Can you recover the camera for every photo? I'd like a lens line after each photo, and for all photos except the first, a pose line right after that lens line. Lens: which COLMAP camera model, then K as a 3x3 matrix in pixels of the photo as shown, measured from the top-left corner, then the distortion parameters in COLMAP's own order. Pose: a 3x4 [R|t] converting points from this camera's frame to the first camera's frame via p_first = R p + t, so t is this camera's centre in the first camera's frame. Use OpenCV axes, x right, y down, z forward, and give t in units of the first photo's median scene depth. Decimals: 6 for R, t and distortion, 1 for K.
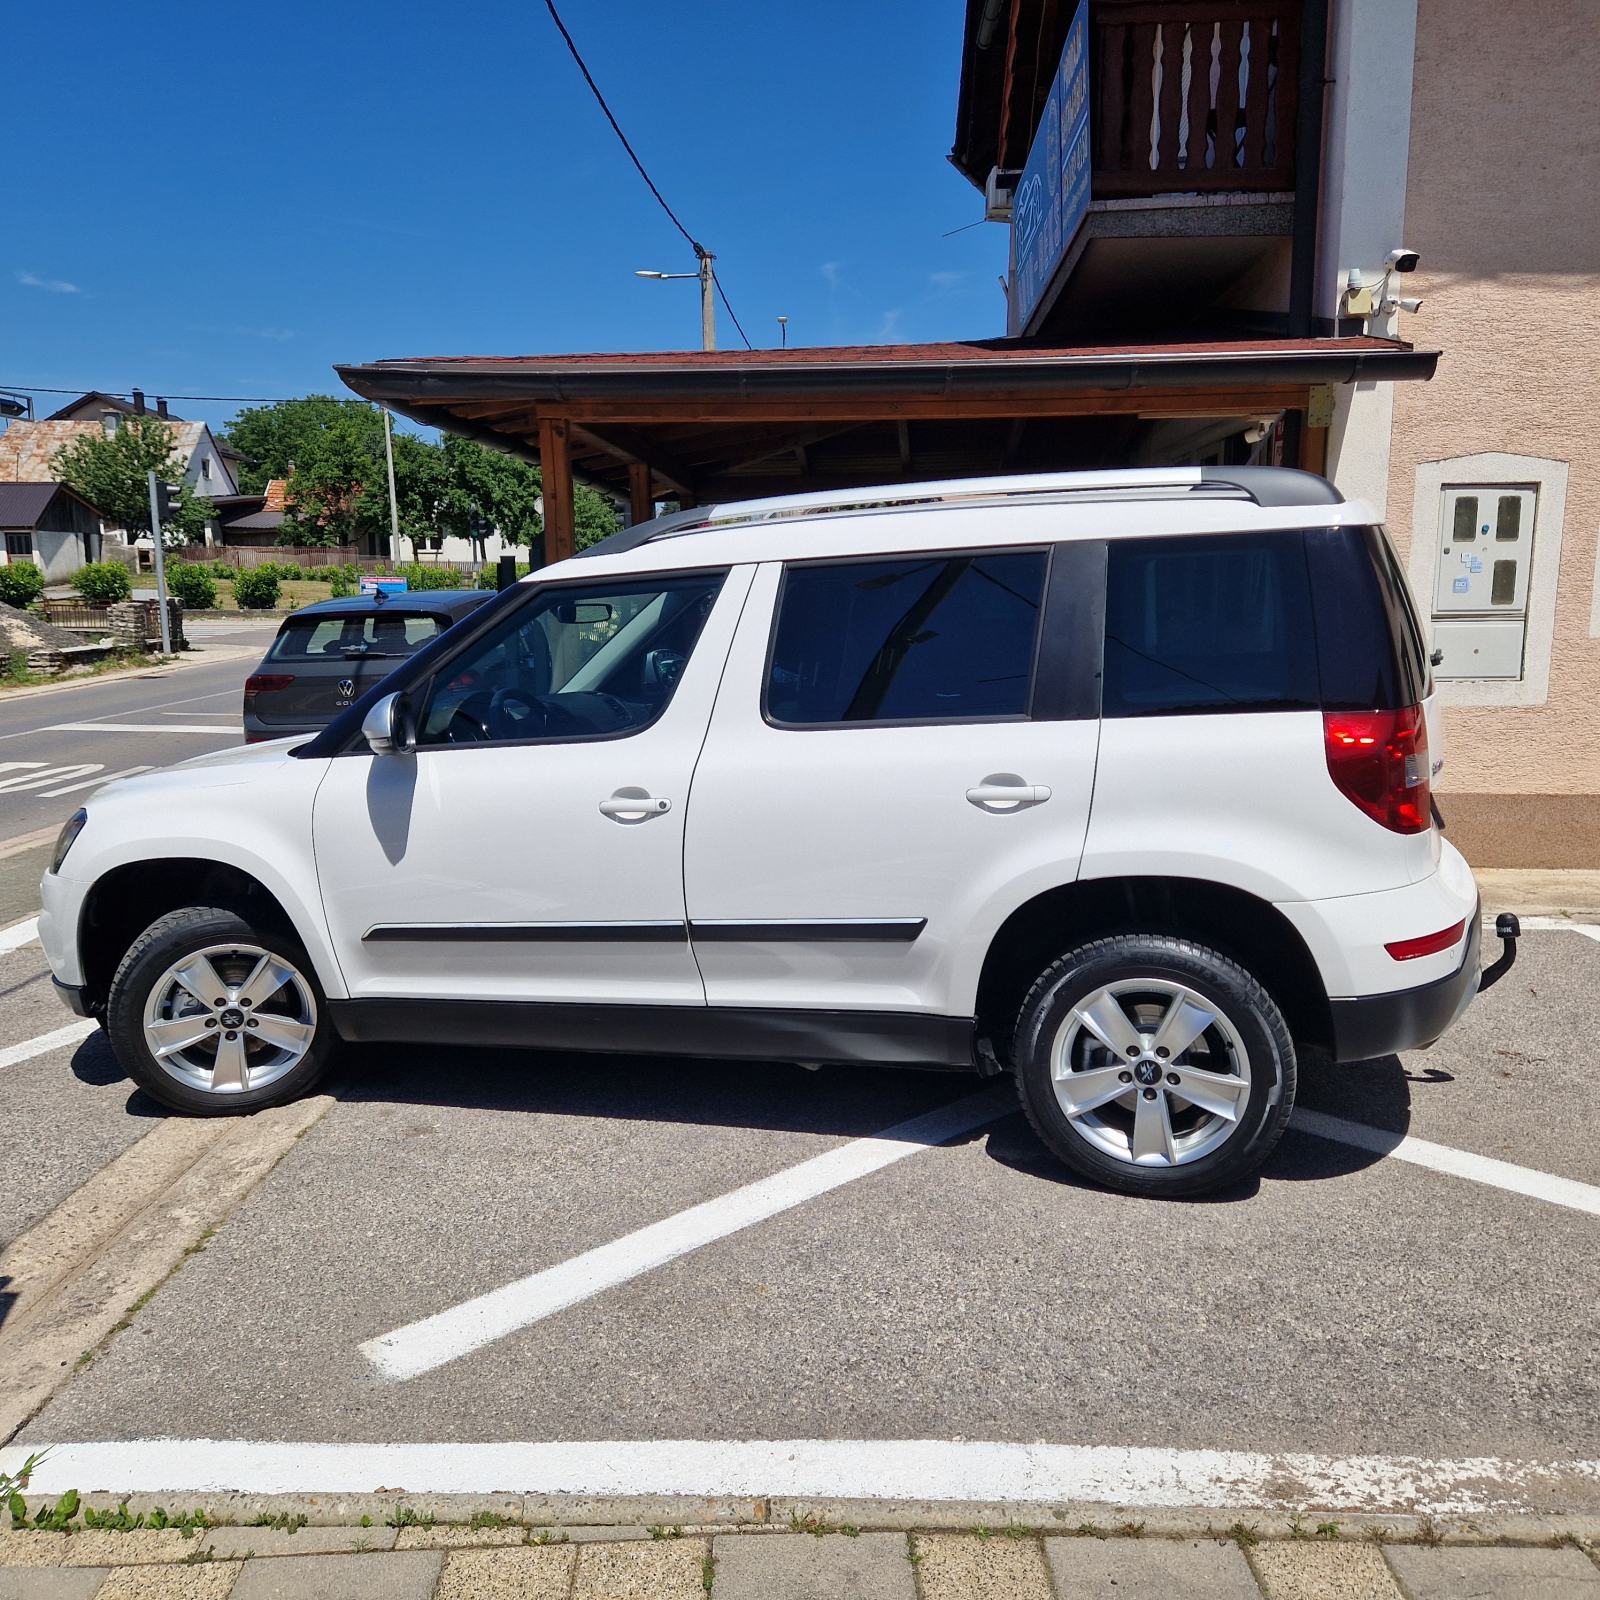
lens RADIAL K [[1423.7, 0, 771.4], [0, 1423.7, 804.6], [0, 0, 1]] dist [0.076042, -0.067747]
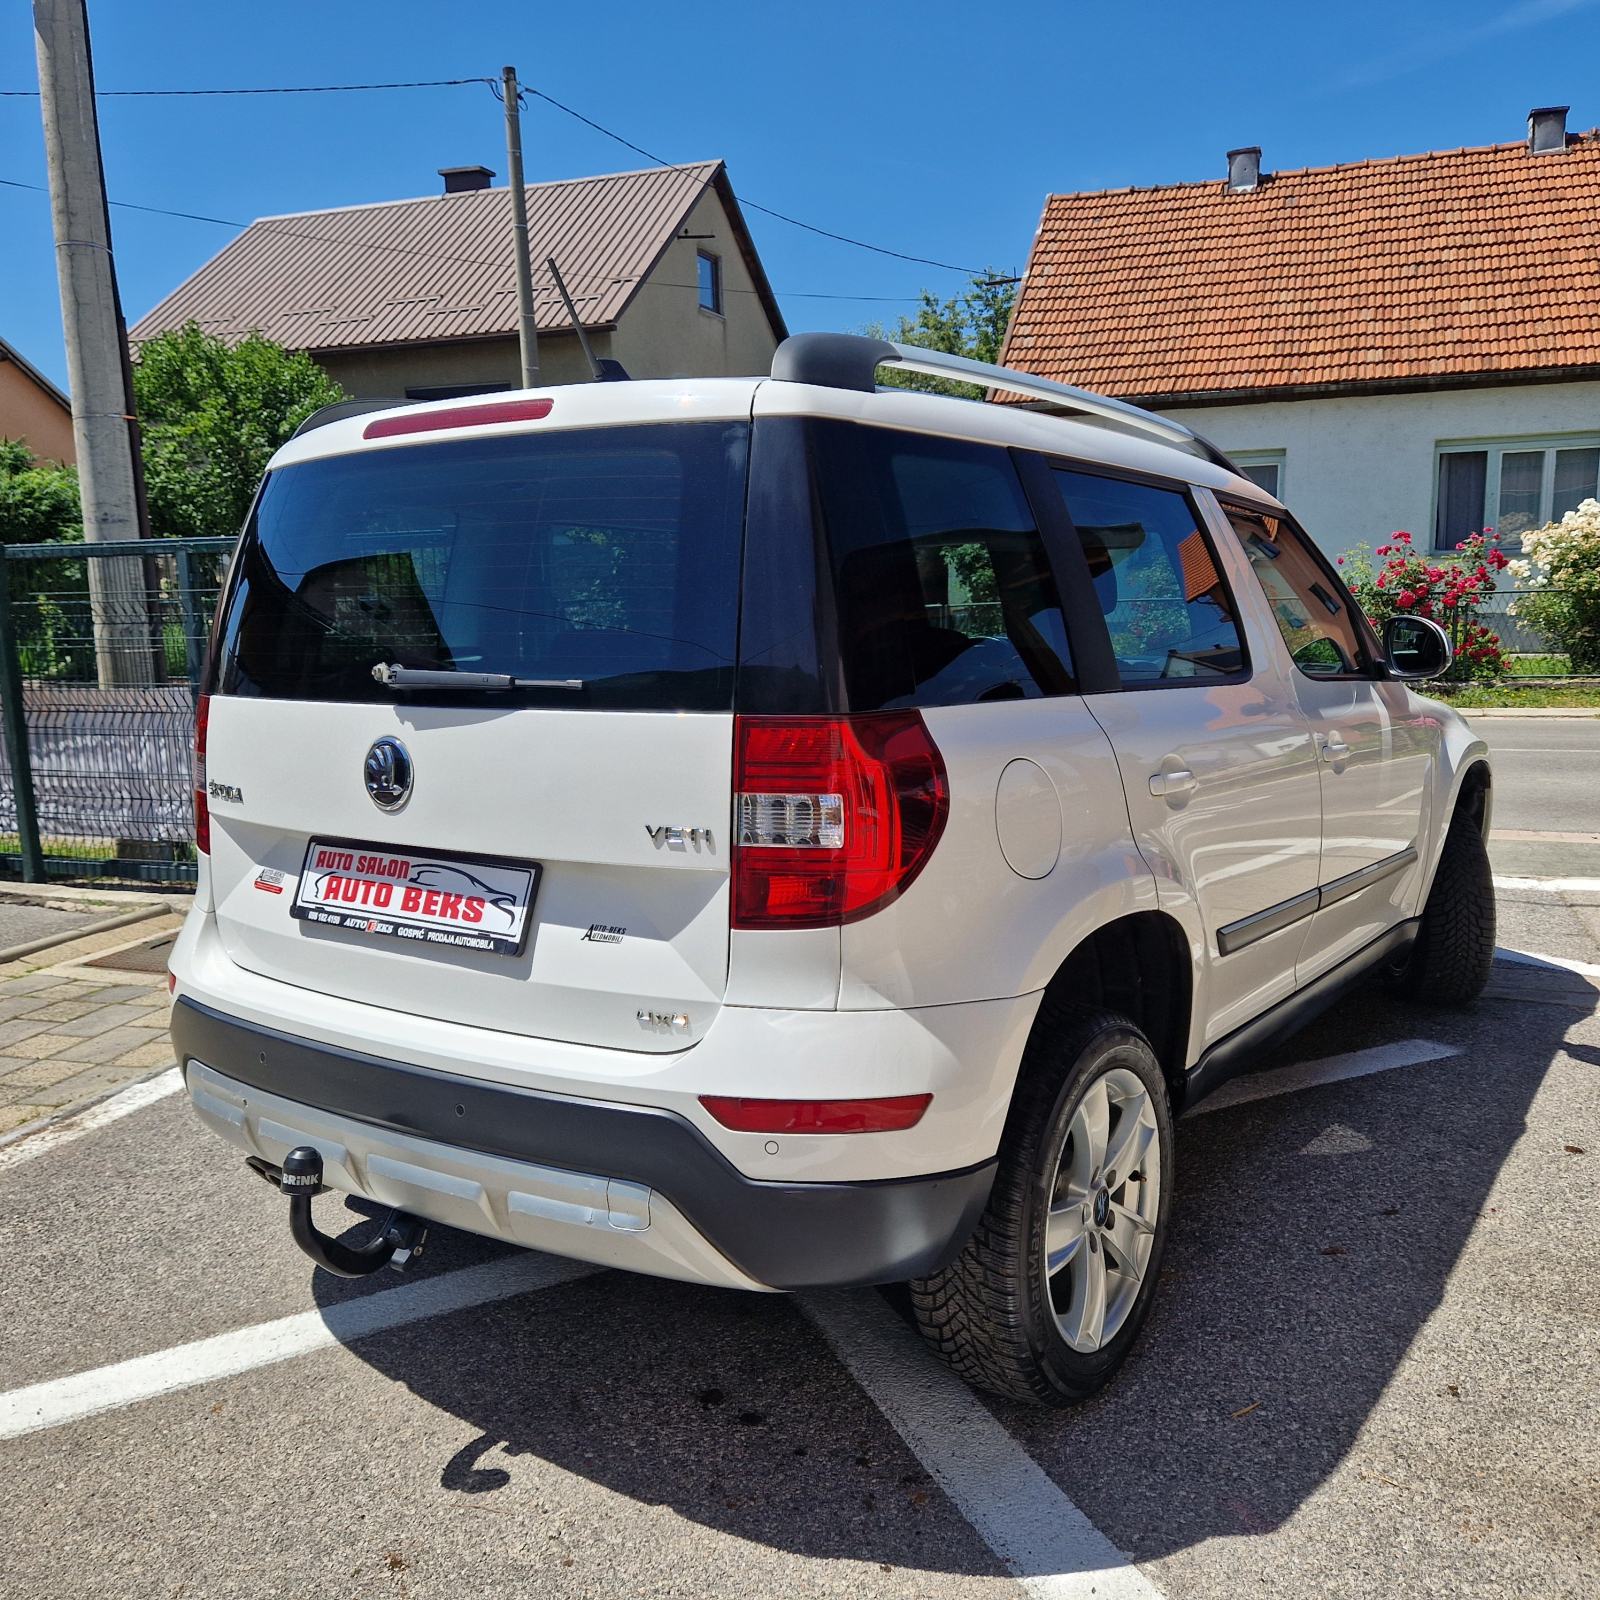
lens RADIAL K [[1419.3, 0, 820.9], [0, 1419.3, 798.6], [0, 0, 1]] dist [0.082512, -0.084400]
pose [[-0.272621, 0.177807, -0.945549, 0.878165], [-0.131222, 0.966720, 0.219622, -0.183797], [0.953131, 0.183951, -0.240216, 1.194845]]
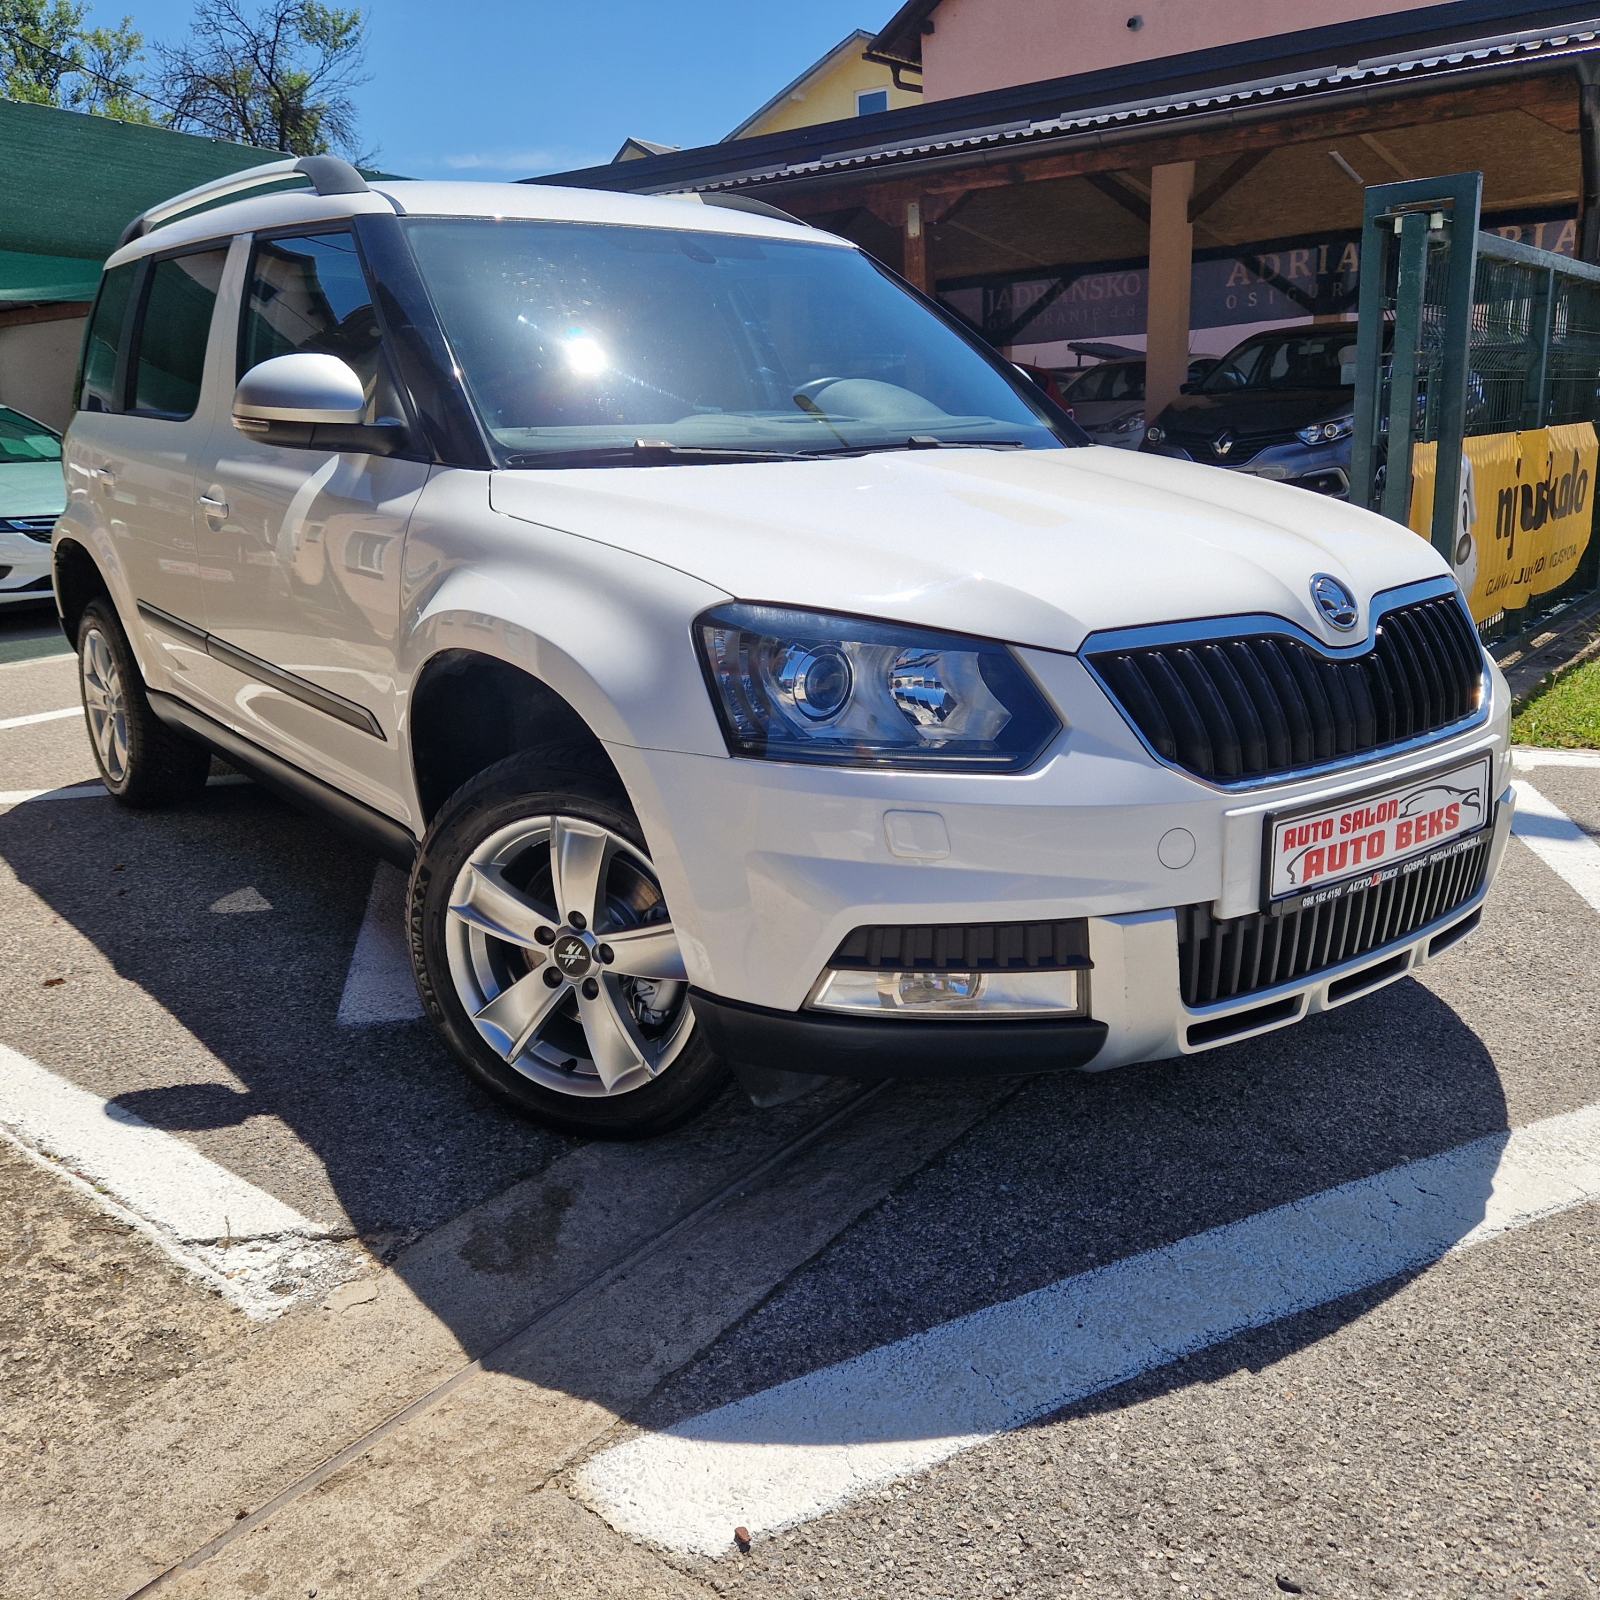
lens RADIAL K [[1456.5, 0, 794.2], [0, 1456.5, 798.8], [0, 0, 1]] dist [0.089821, -0.093448]
pose [[-0.833502, -0.083598, 0.546155, -0.651067], [0.145988, 0.920036, 0.363622, -0.168811], [-0.532881, 0.382812, -0.754648, 1.756827]]
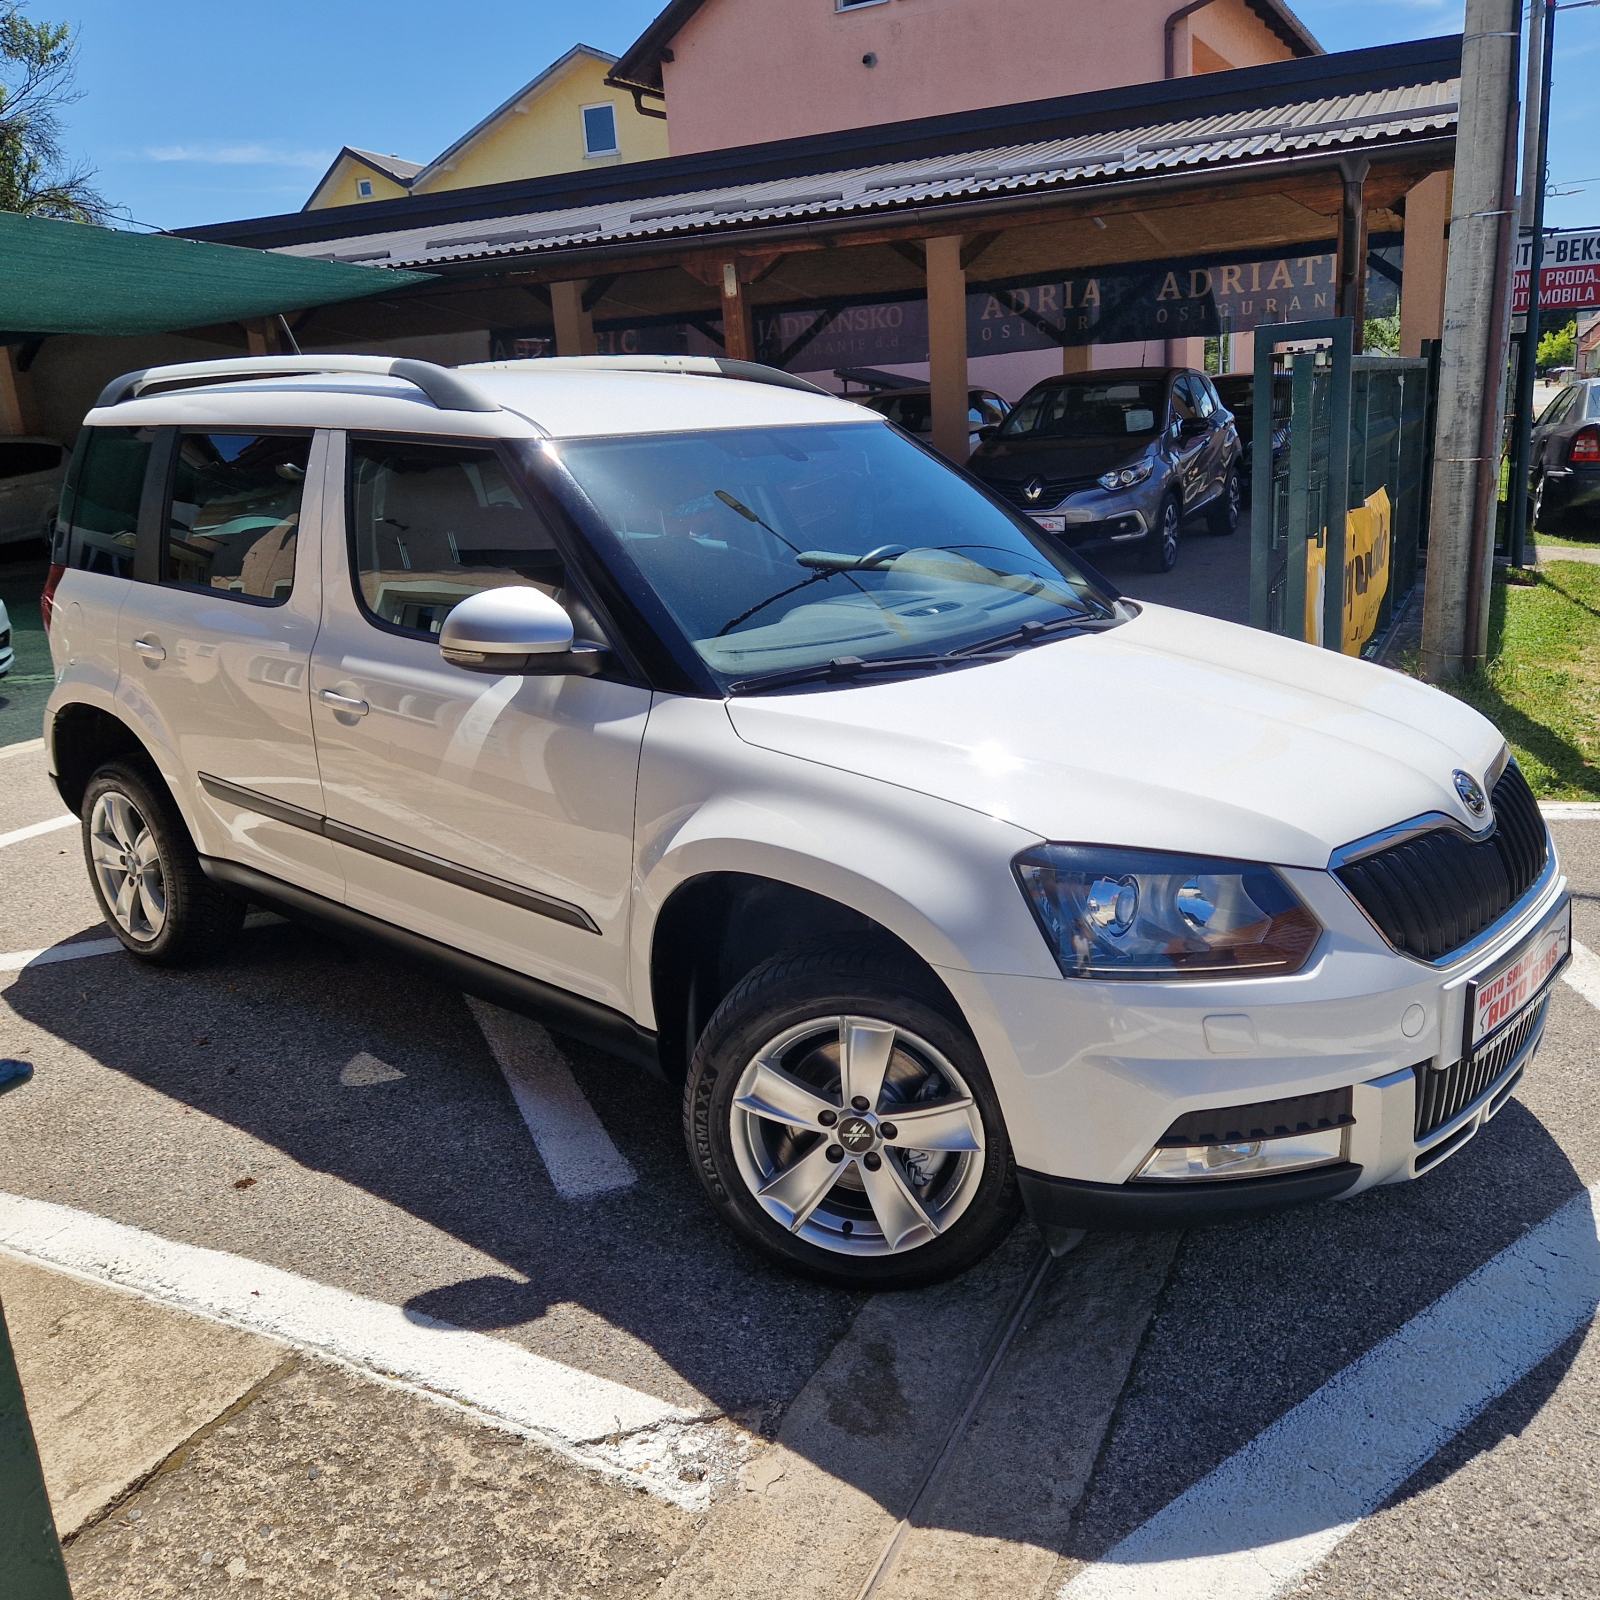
lens RADIAL K [[1457.7, 0, 806.6], [0, 1457.7, 794.8], [0, 0, 1]] dist [0.090254, -0.091505]
pose [[-0.923632, -0.022582, 0.382615, -0.502695], [0.139734, 0.909718, 0.391009, -0.306327], [-0.356902, 0.414613, -0.837089, 1.880144]]
